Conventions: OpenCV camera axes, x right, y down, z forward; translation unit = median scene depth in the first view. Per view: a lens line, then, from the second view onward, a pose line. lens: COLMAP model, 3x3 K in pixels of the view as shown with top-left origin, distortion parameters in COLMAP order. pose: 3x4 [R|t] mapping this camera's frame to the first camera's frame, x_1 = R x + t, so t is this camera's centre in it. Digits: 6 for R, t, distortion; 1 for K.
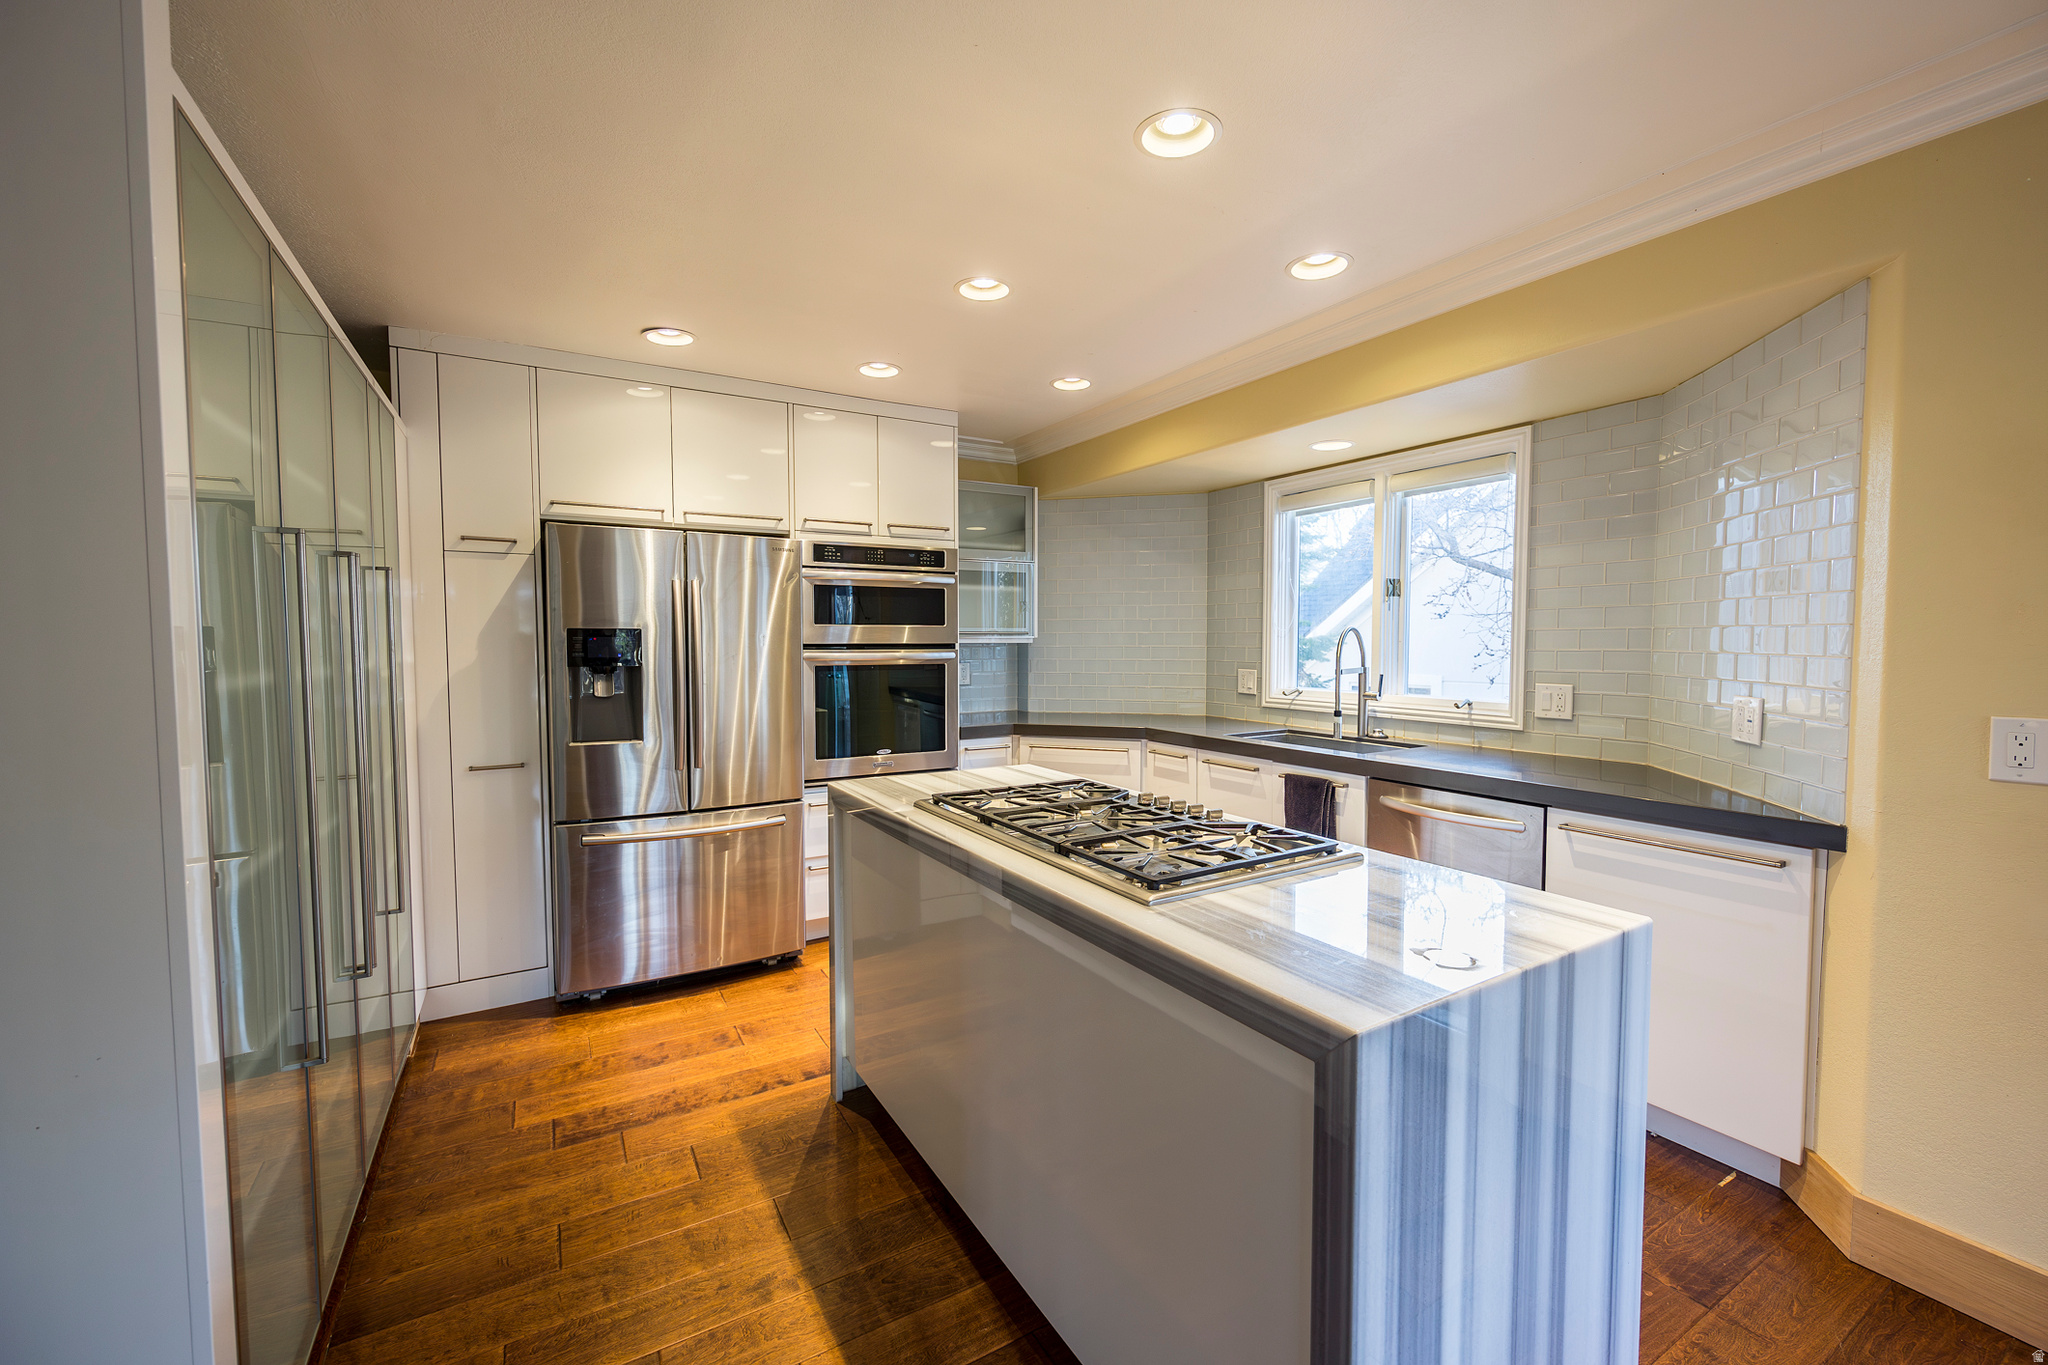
lens RADIAL K [[828.2, 0, 1024.0], [0, 828.2, 682.5], [0, 0, 1]] dist [-0.000572, 0.000103]
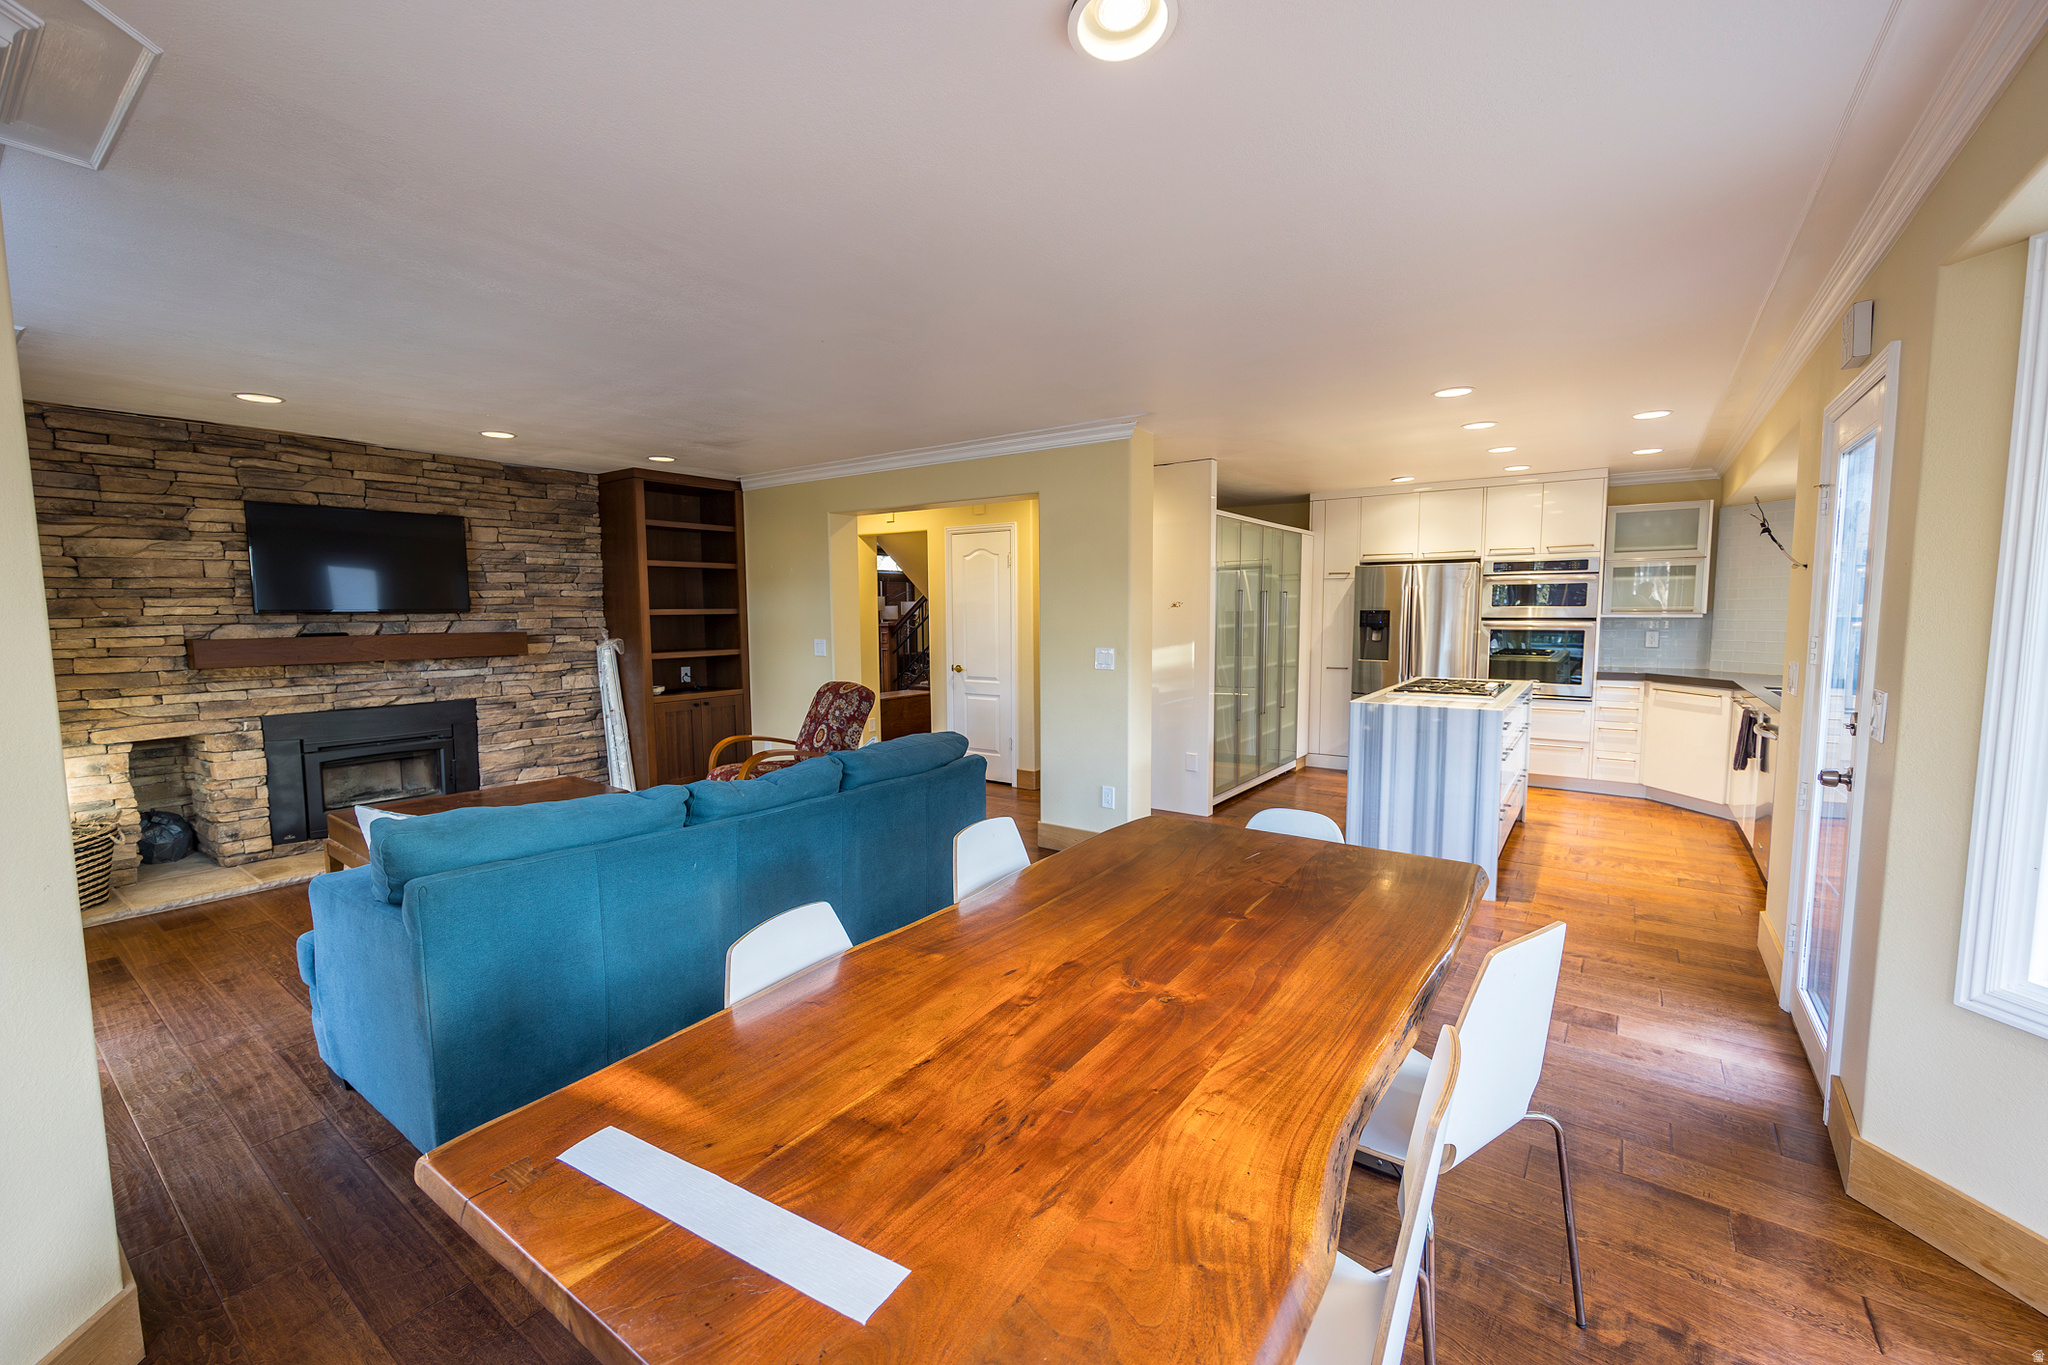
lens RADIAL K [[828.2, 0, 1024.0], [0, 828.2, 682.5], [0, 0, 1]] dist [-0.000572, 0.000103]
pose [[0.398538, 0.077134, -0.913903, 1.014666], [-0.046976, 0.996866, 0.063650, 0.027979], [0.915948, 0.017564, 0.400912, -0.668401]]
